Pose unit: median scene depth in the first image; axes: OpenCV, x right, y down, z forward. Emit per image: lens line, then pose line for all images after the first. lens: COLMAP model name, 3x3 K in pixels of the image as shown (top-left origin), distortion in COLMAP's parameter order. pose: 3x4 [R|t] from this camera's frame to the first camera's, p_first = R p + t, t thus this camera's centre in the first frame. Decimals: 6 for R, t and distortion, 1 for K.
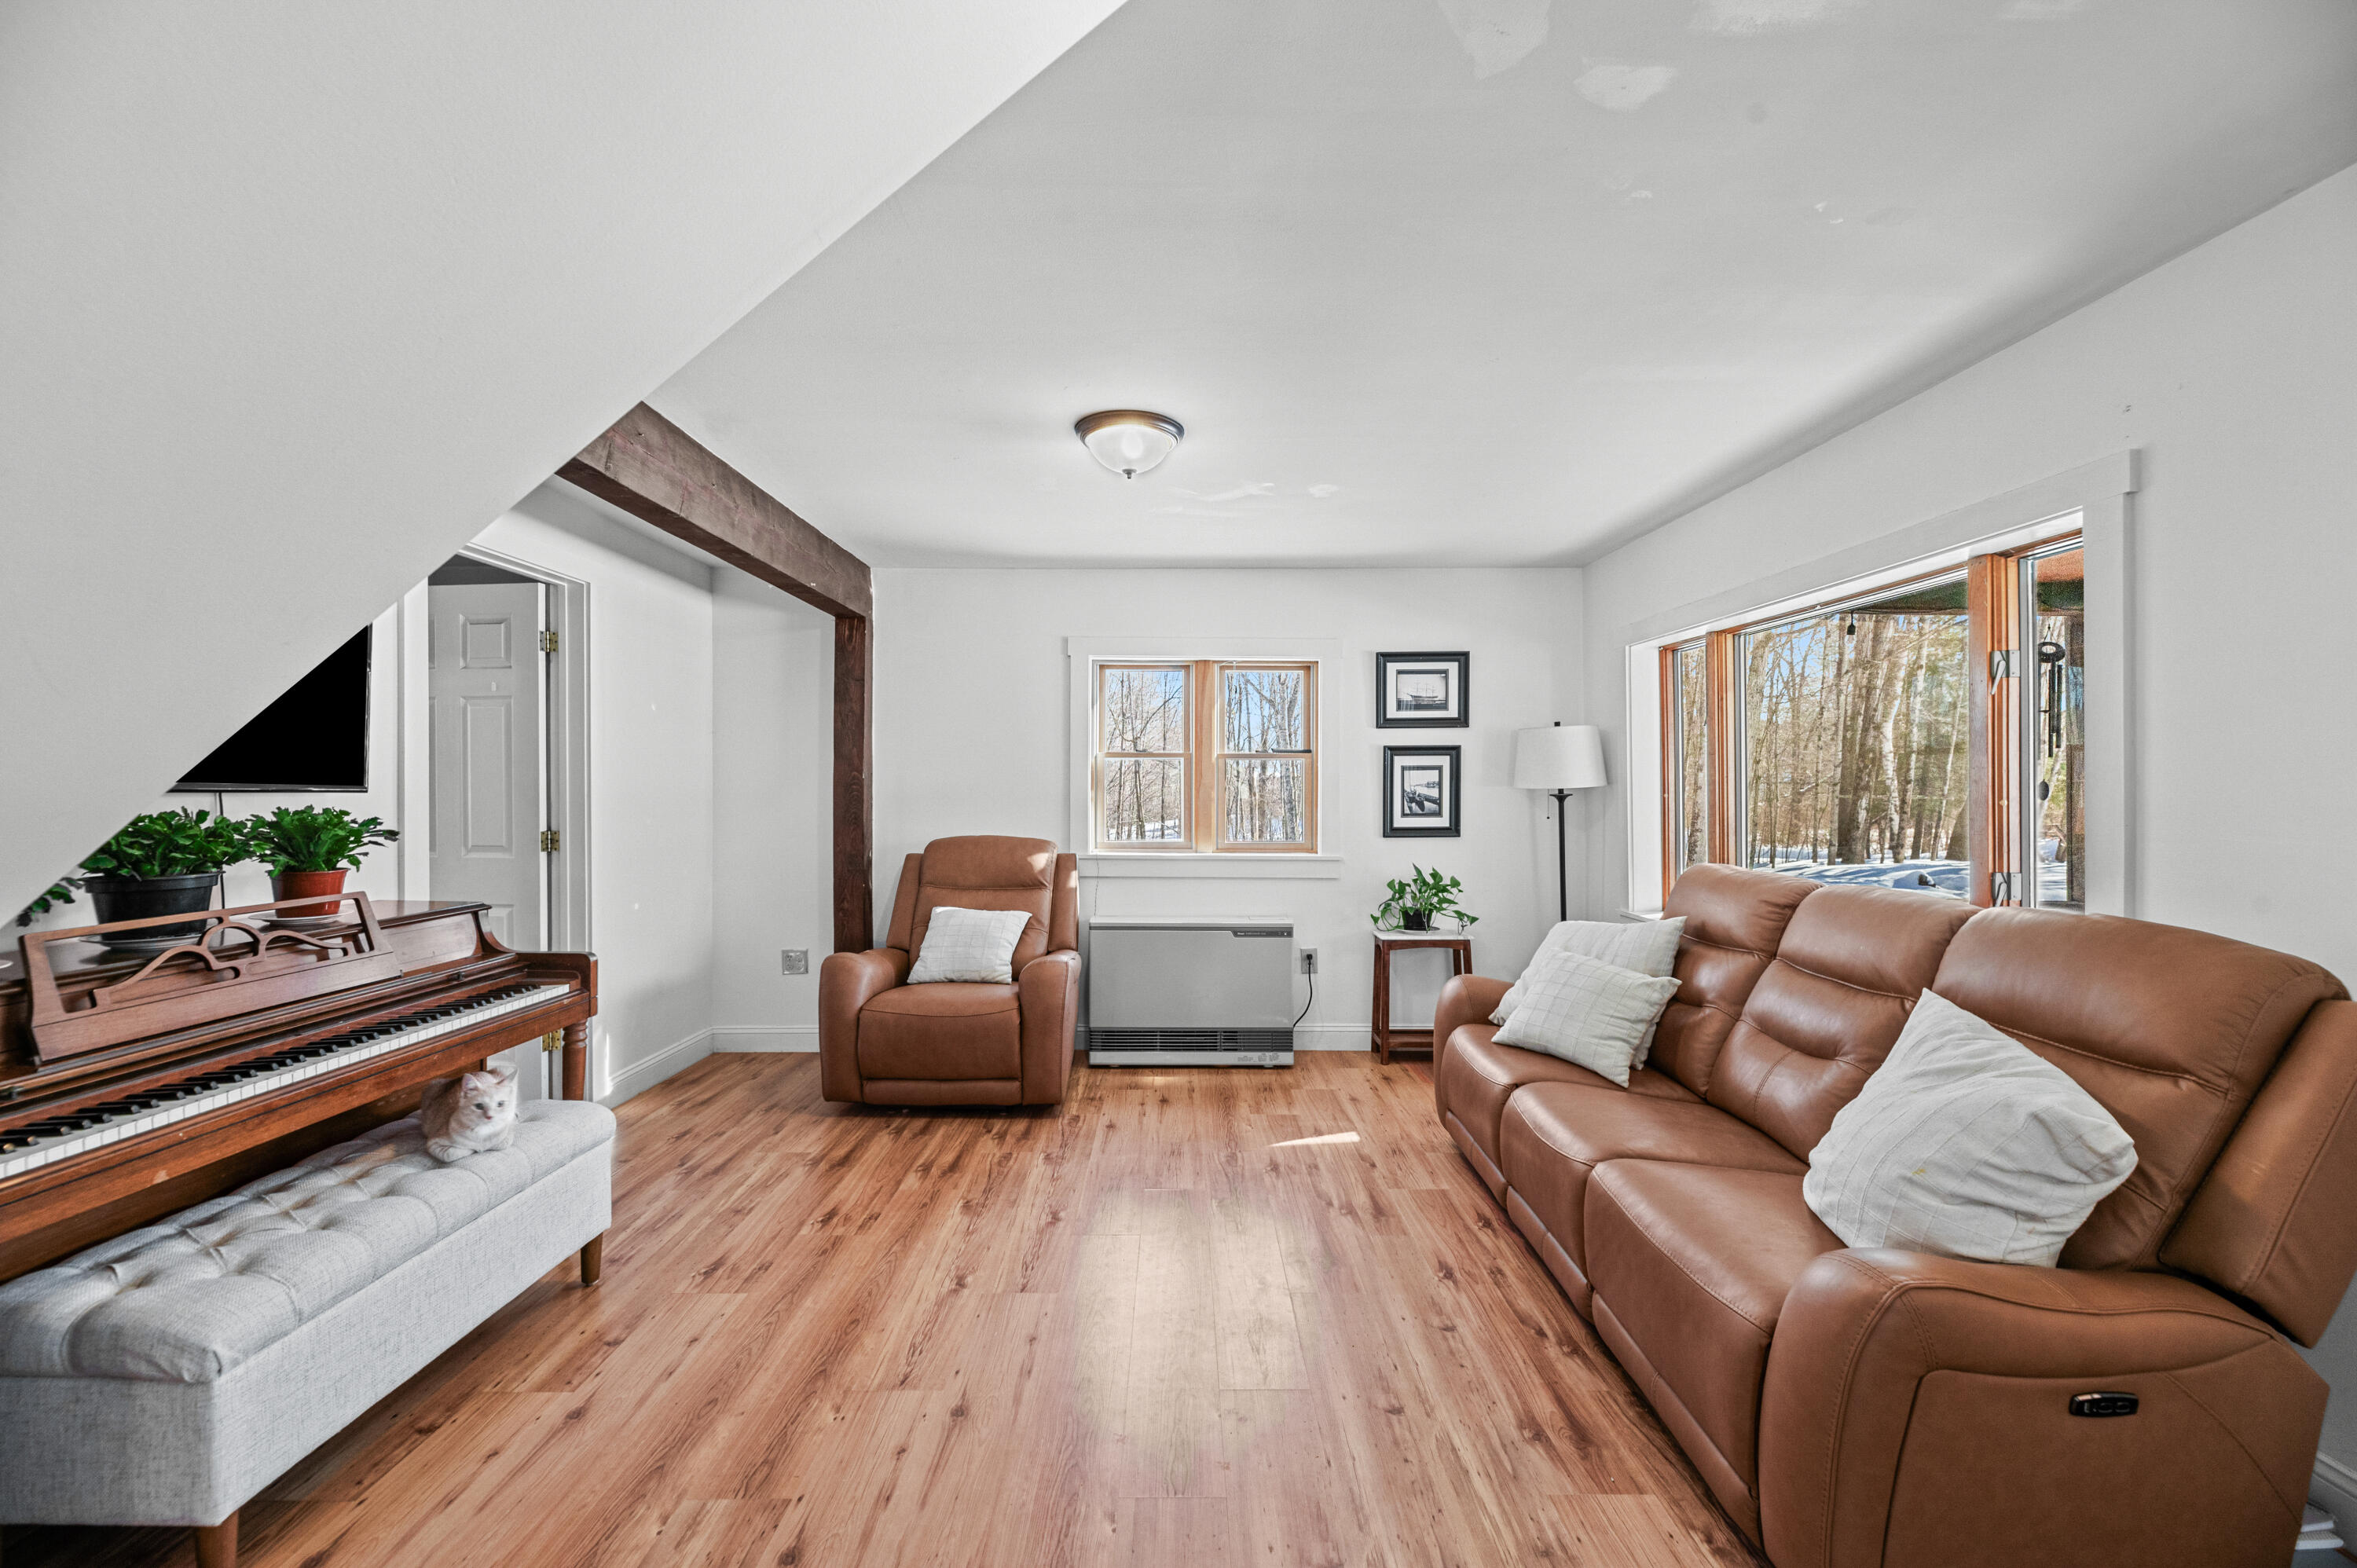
lens RADIAL K [[947.8, 0, 1183.1], [0, 947.8, 783.4], [0, 0, 1]] dist [0.000356, 0.000159]
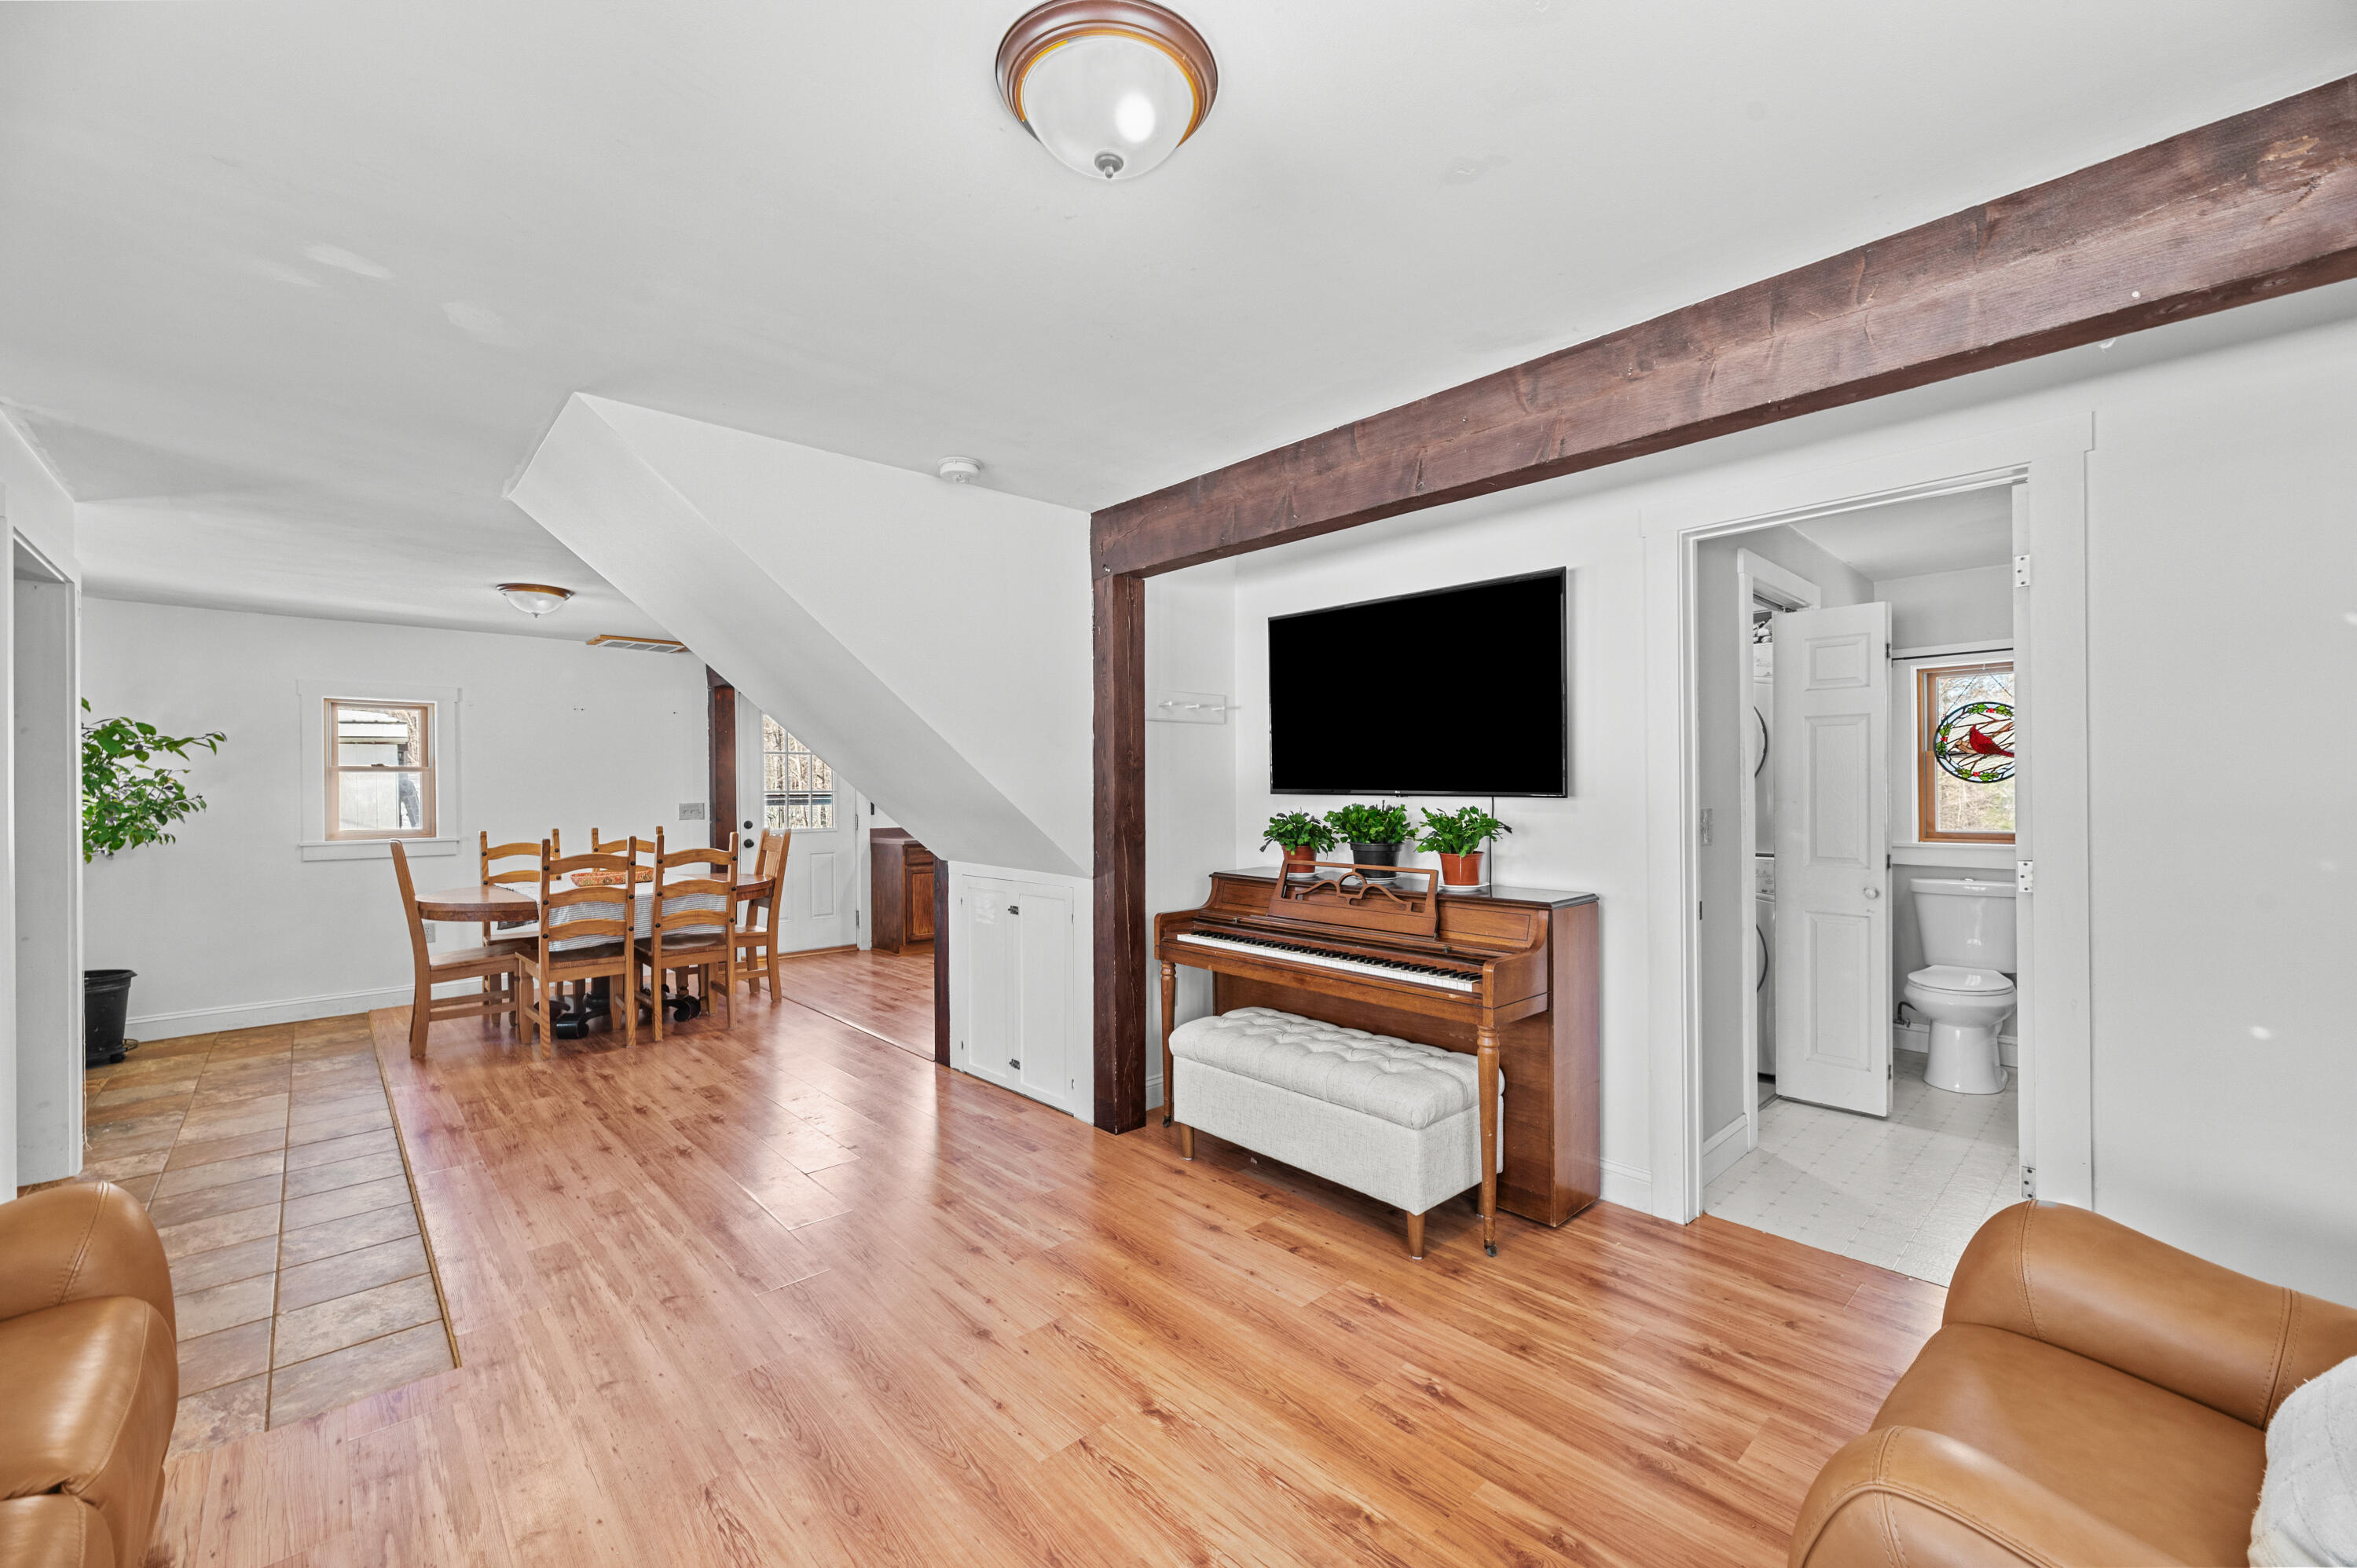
lens RADIAL K [[947.8, 0, 1183.1], [0, 947.8, 783.4], [0, 0, 1]] dist [0.000356, 0.000159]
pose [[-0.741562, -0.002913, -0.670878, 0.306331], [0.005515, 0.999930, -0.010438, 0.003416], [0.670862, -0.011441, -0.741494, 1.718853]]
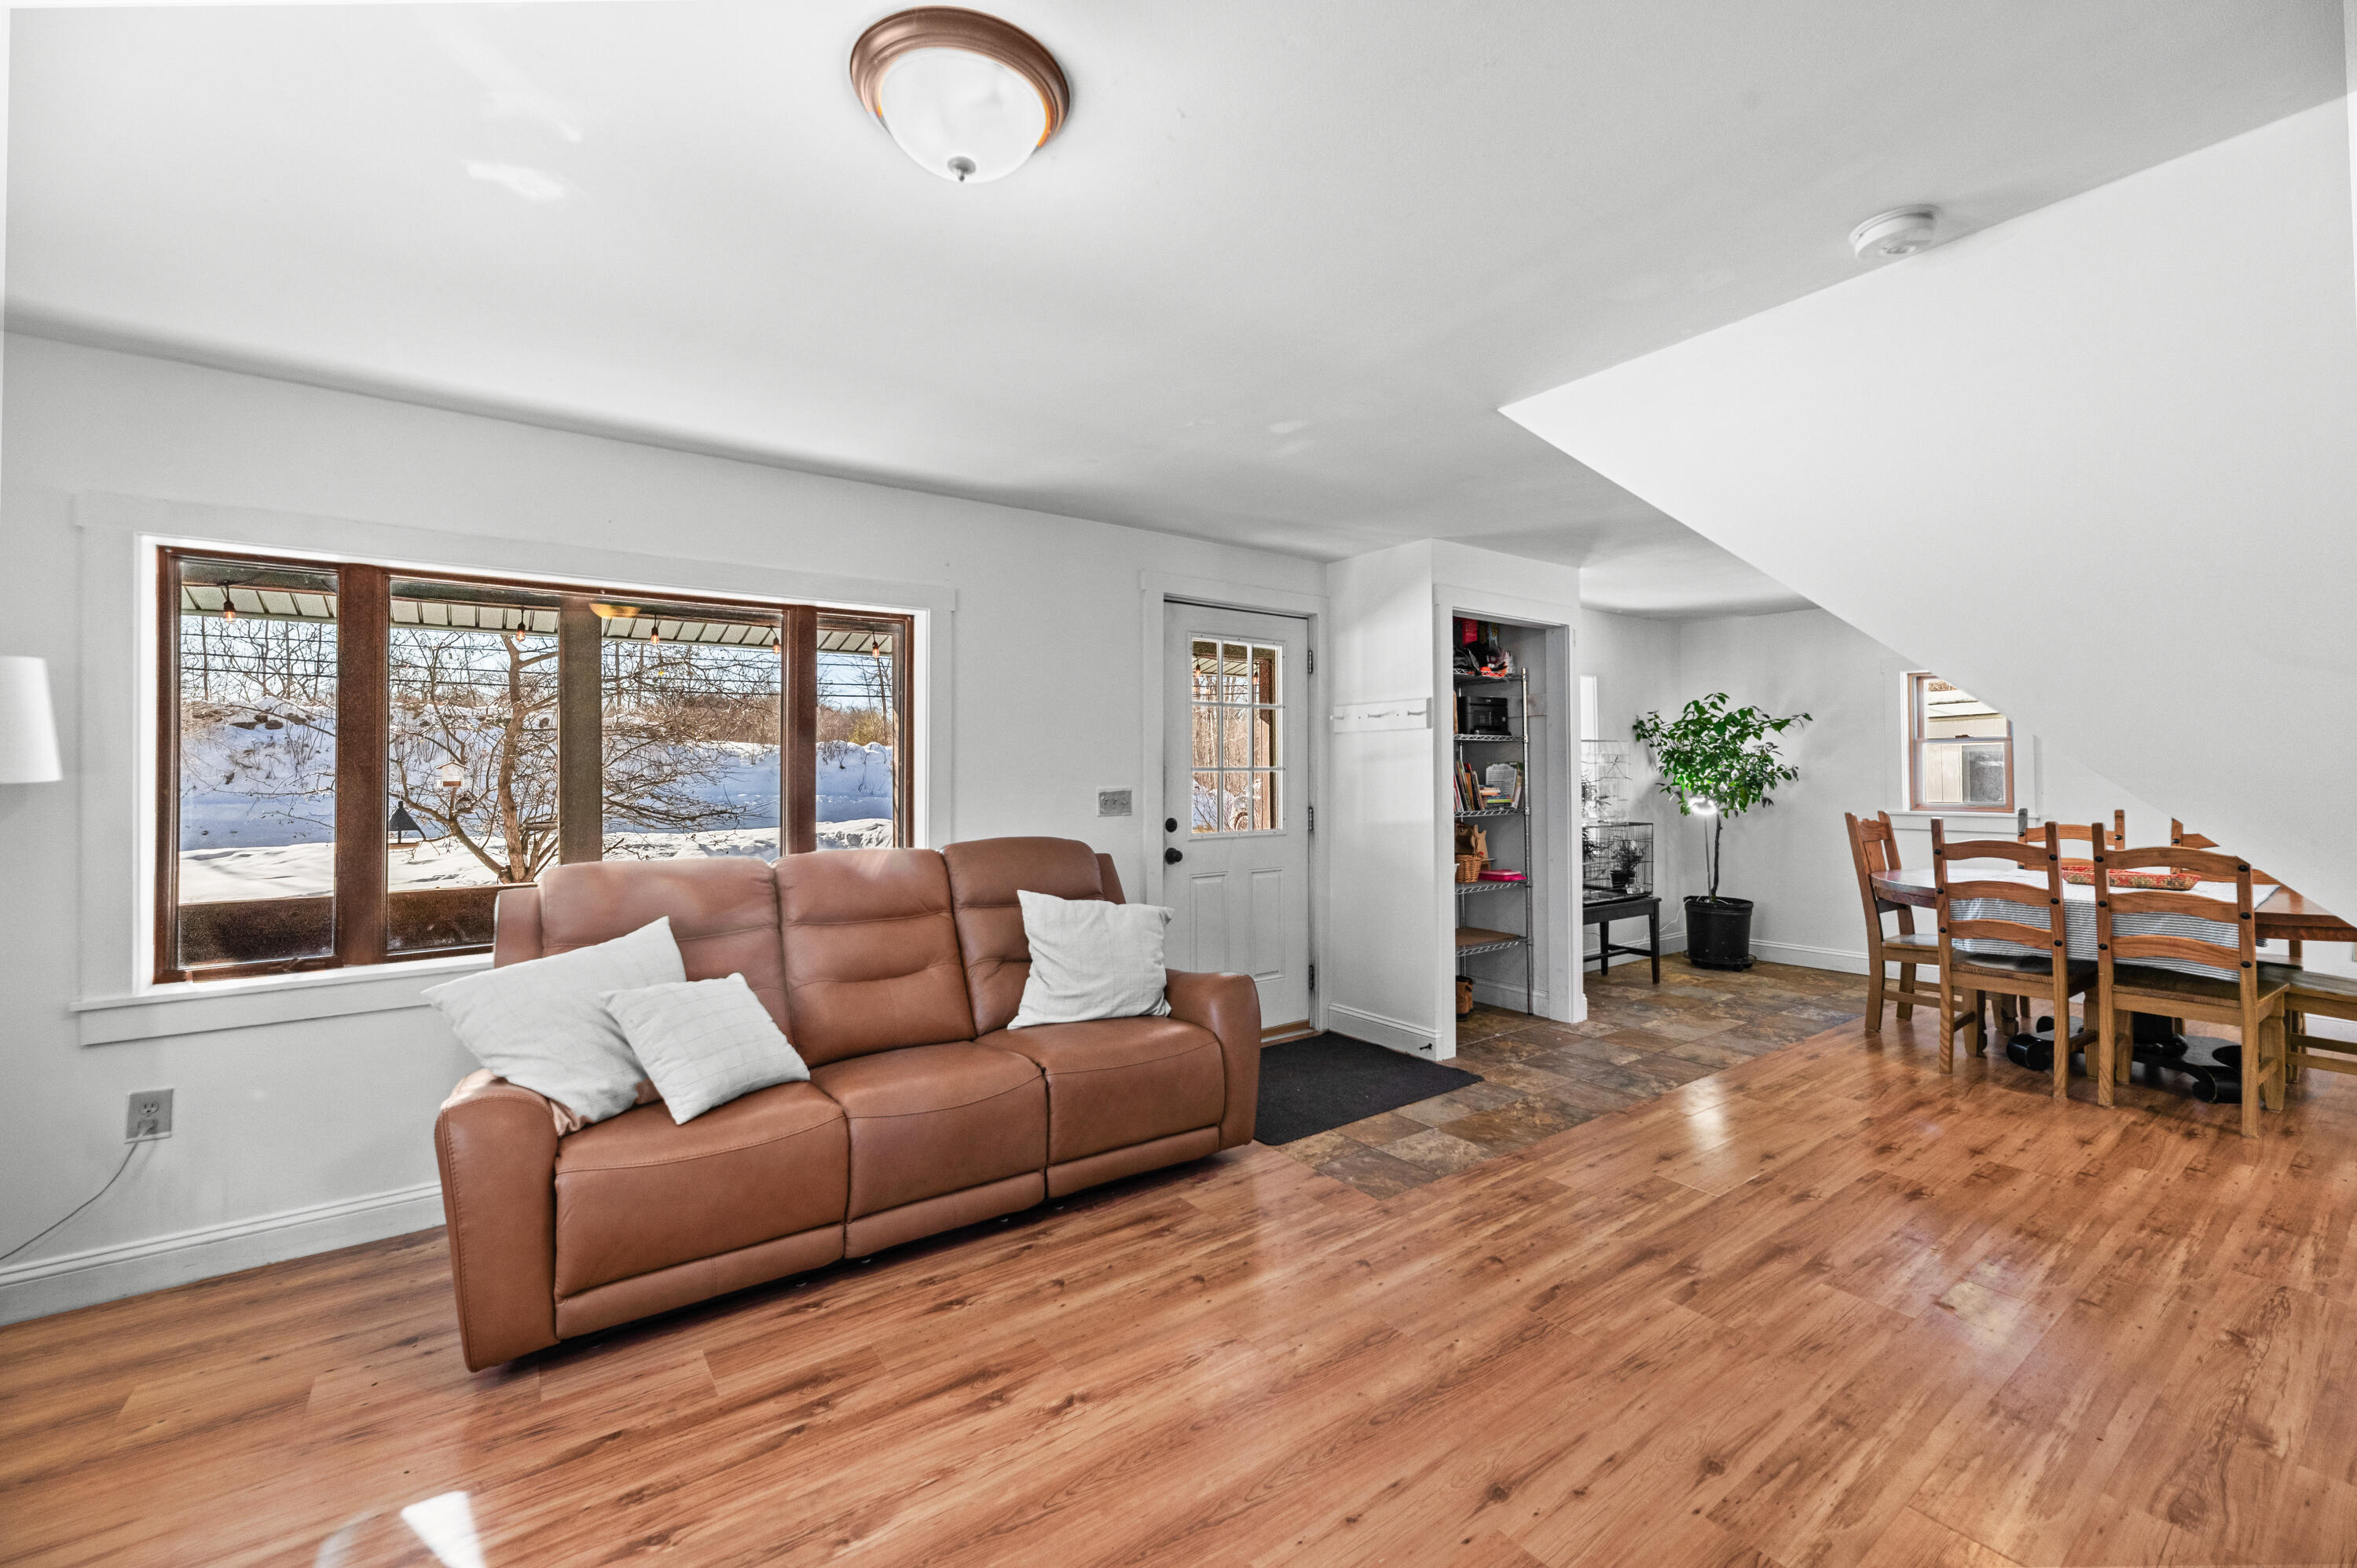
lens RADIAL K [[947.8, 0, 1185.4], [0, 947.8, 761.3], [0, 0, 1]] dist [-0.002403, -0.000242]
pose [[-0.576379, 0.008624, 0.817137, -0.666183], [0.002622, 0.999959, -0.008704, -0.003053], [-0.817178, -0.002874, -0.576378, 1.471663]]
